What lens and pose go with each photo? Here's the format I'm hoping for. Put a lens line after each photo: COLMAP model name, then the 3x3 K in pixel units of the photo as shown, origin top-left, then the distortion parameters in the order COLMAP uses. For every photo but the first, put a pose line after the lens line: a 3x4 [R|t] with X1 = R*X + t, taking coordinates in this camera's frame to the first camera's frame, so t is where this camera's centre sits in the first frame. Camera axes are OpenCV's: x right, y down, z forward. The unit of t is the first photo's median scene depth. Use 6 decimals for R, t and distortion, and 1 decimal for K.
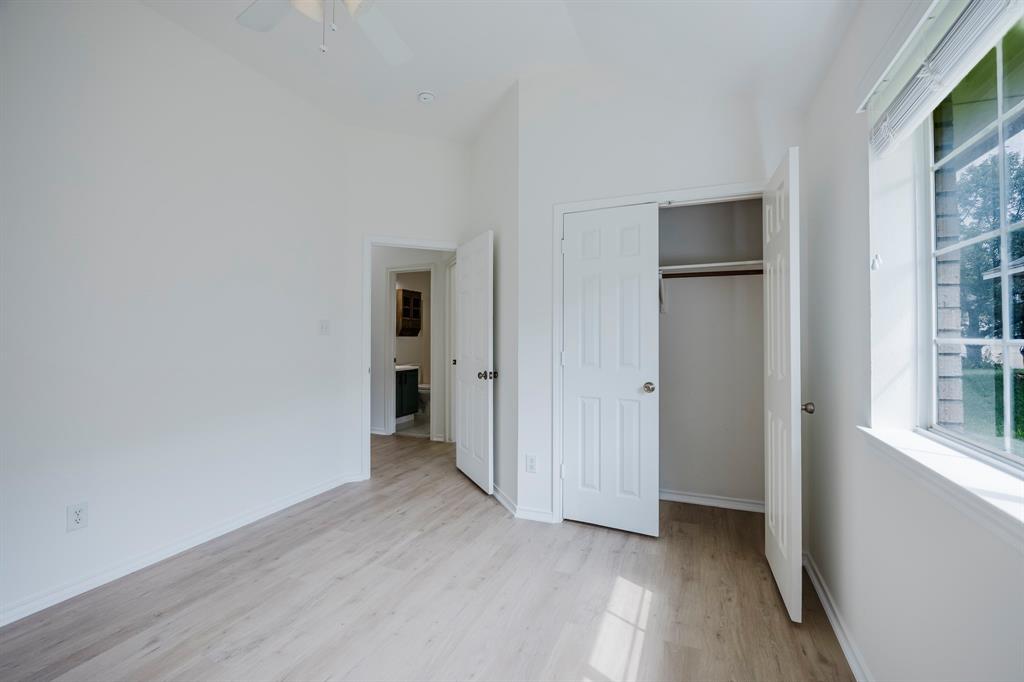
lens RADIAL K [[437.8, 0, 512.0], [0, 437.8, 341.0], [0, 0, 1]] dist [-0.012549, 0.000002]
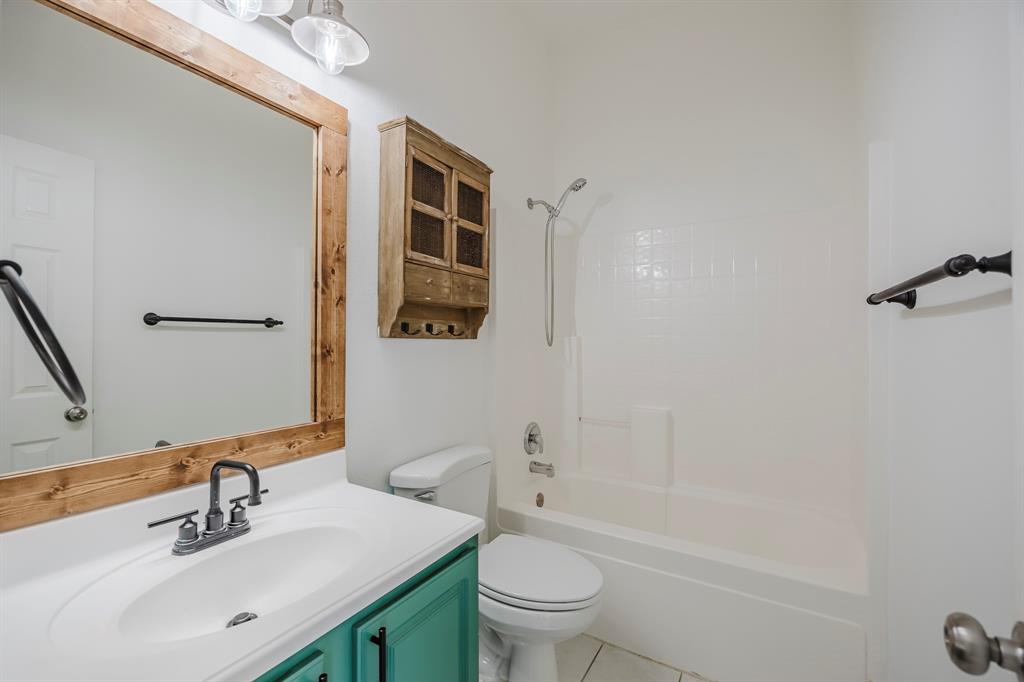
lens RADIAL K [[429.3, 0, 510.4], [0, 429.3, 352.7], [0, 0, 1]] dist [-0.012433, 0.000256]
pose [[0.989441, -0.000112, -0.144939, -0.168465], [0.001831, 0.999929, 0.011733, -0.005573], [0.144928, -0.011874, 0.989371, 0.795882]]
